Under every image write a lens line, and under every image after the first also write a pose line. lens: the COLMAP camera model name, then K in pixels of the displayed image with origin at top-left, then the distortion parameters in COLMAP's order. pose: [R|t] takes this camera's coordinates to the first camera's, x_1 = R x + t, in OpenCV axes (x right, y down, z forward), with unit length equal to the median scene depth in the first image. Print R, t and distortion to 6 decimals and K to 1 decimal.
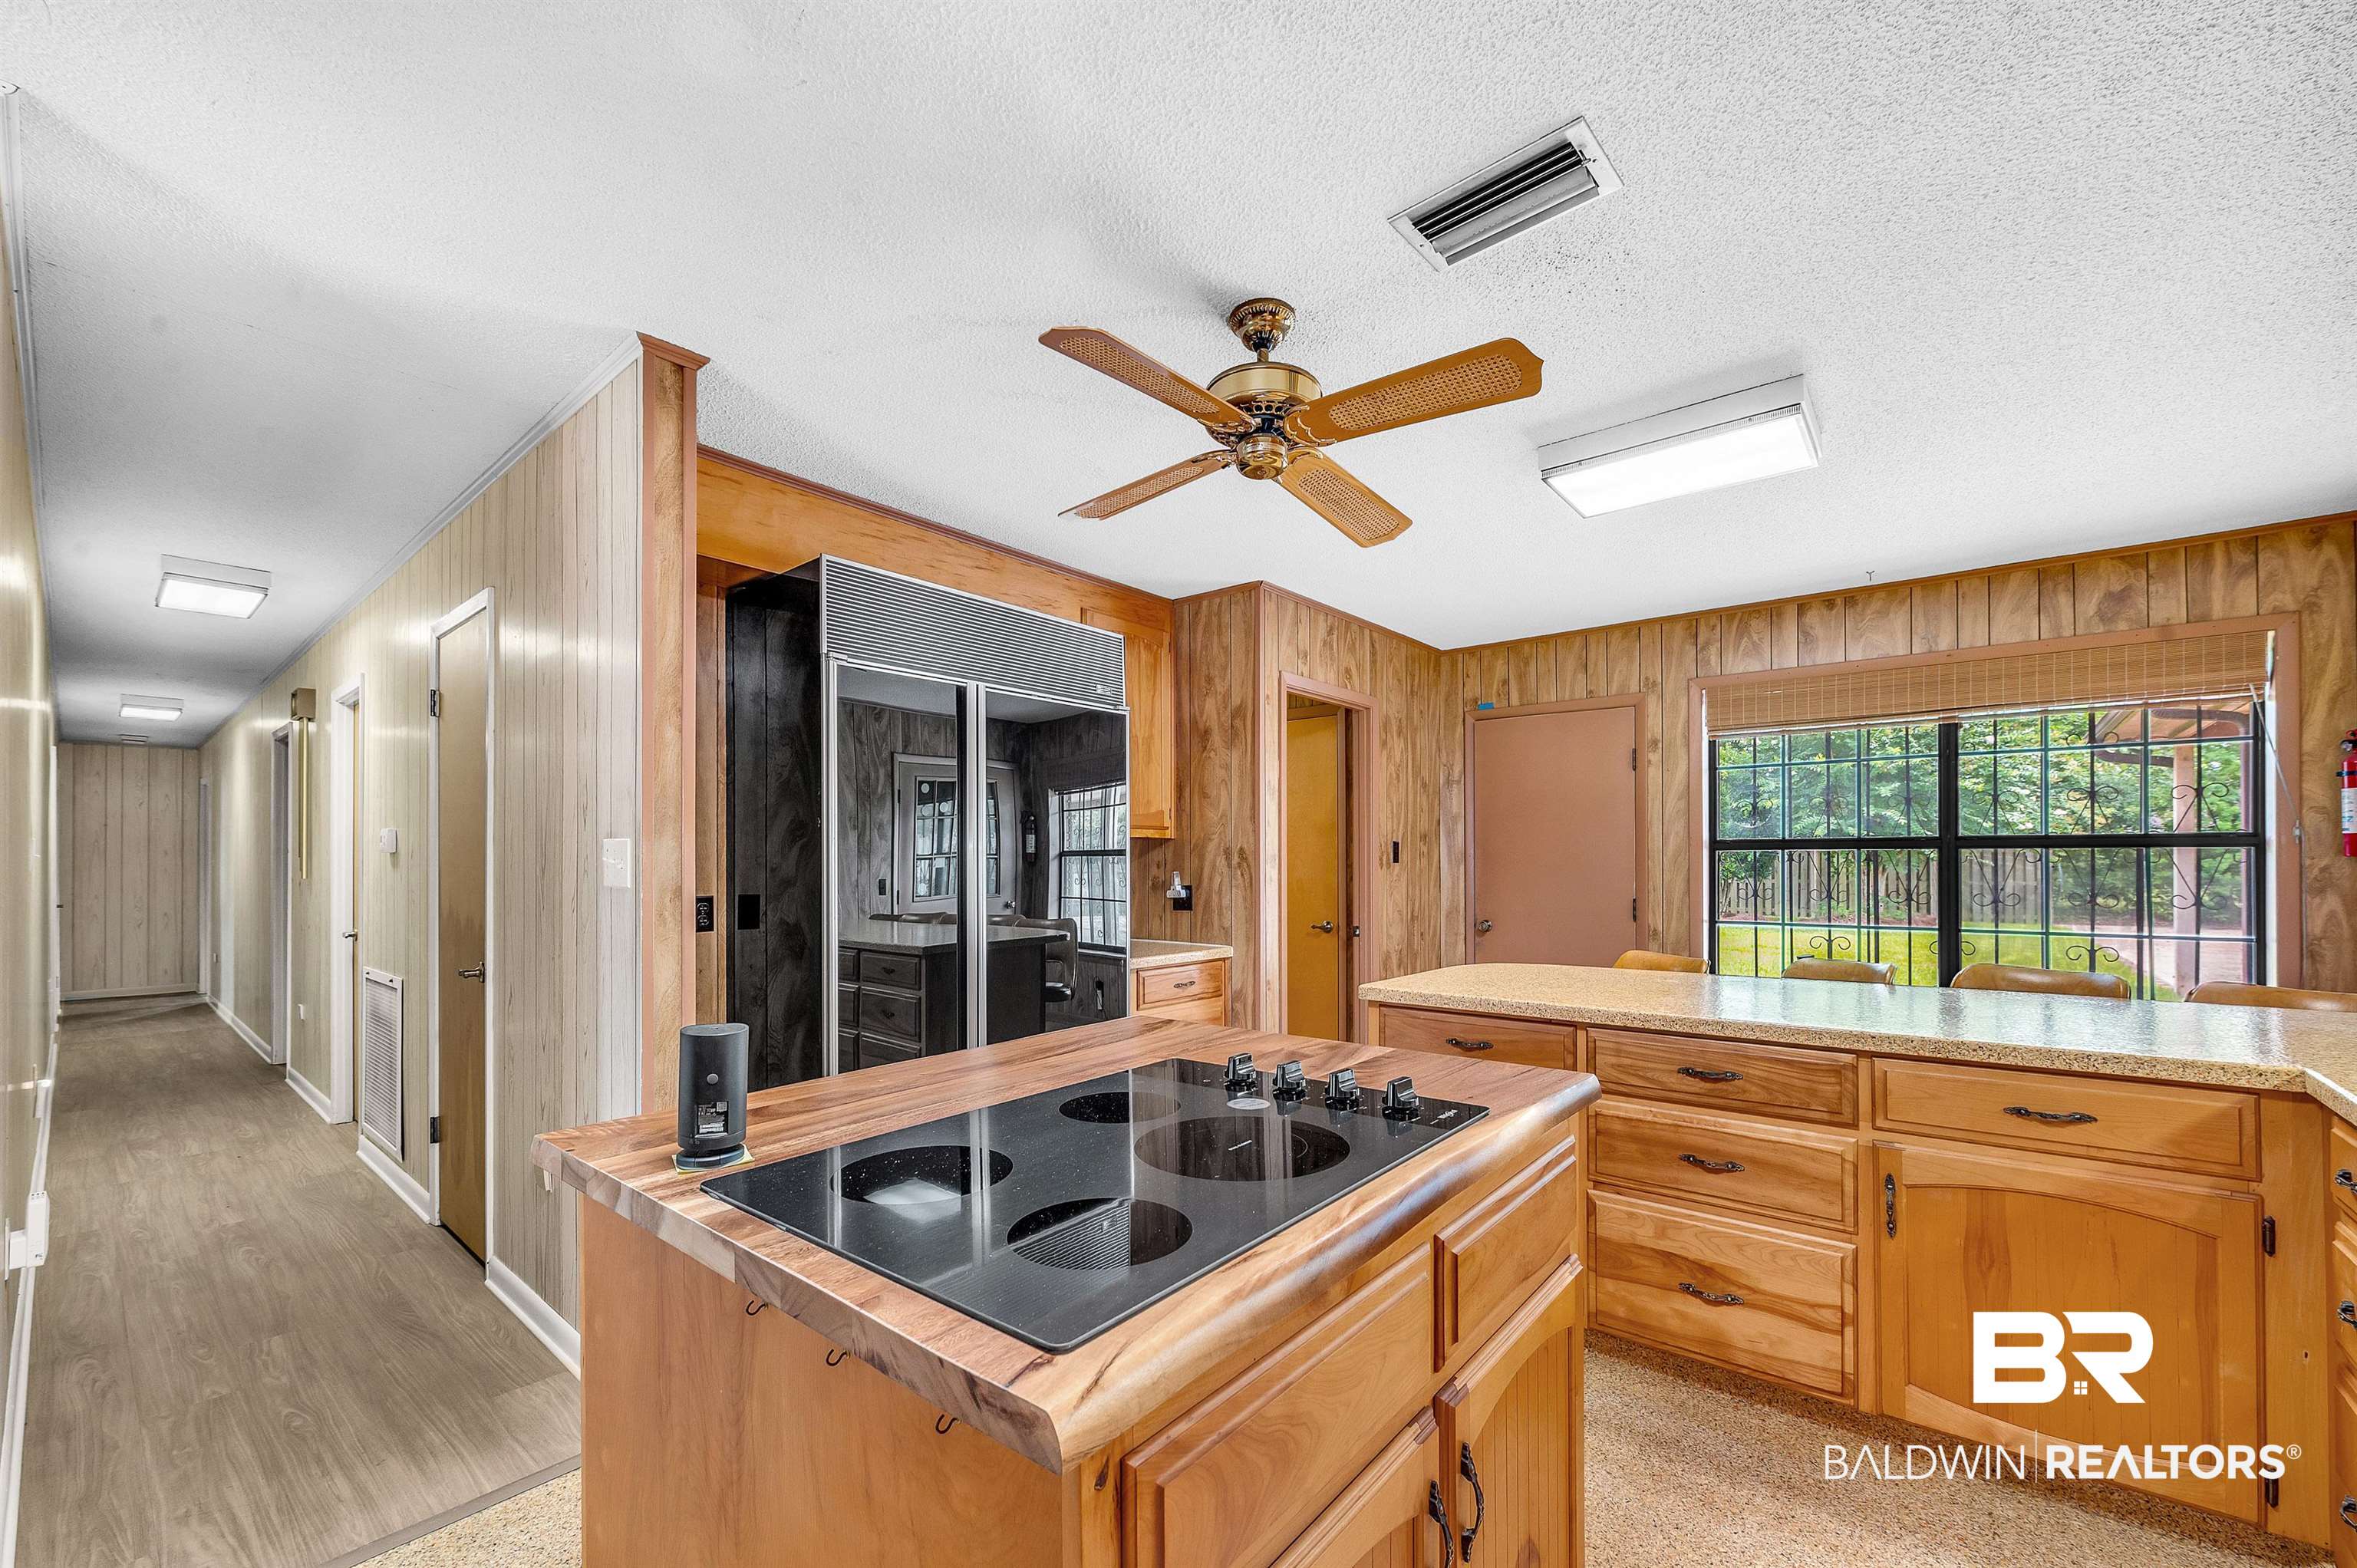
lens RADIAL K [[942.3, 0, 1213.5], [0, 942.3, 860.7], [0, 0, 1]] dist [-0.001229, -0.000272]
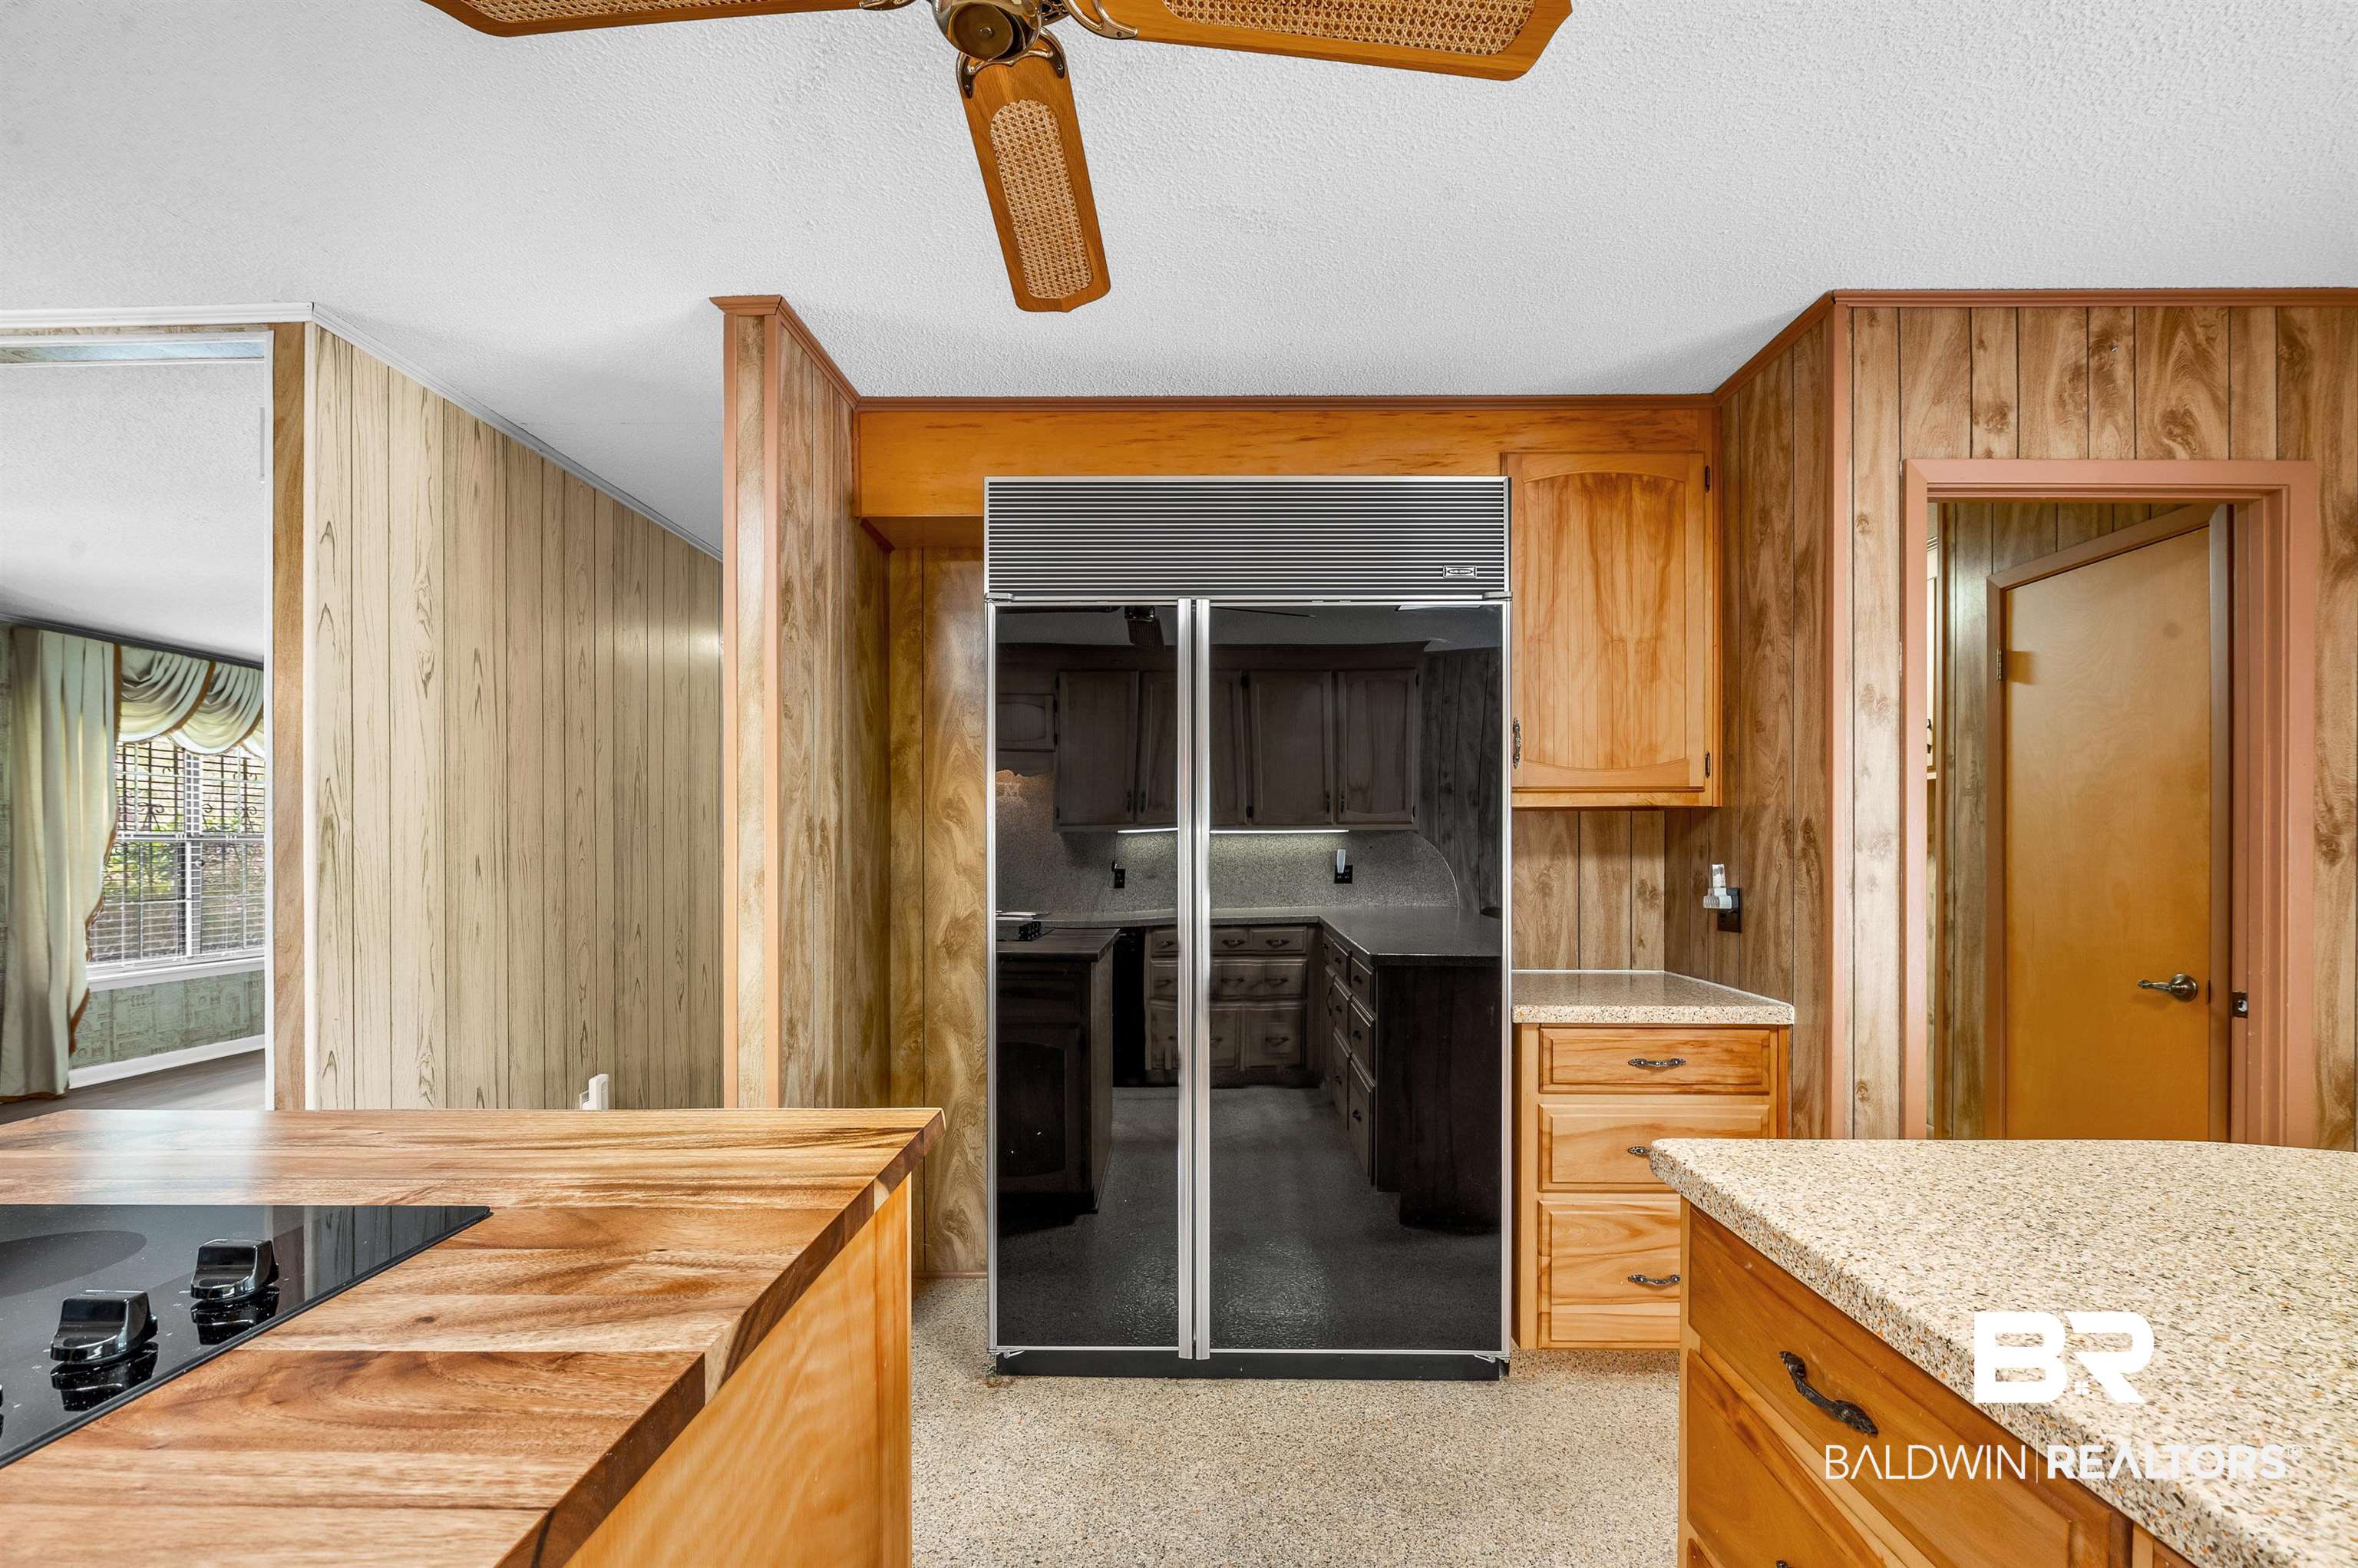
lens RADIAL K [[1034.1, 0, 1177.7], [0, 1034.1, 857.7], [0, 0, 1]] dist [-0.000023, 0.000066]
pose [[0.615927, 0.005744, -0.787782, 0.263804], [-0.000149, 0.999974, 0.007175, 0.003309], [0.787803, -0.004302, 0.615912, 0.362237]]
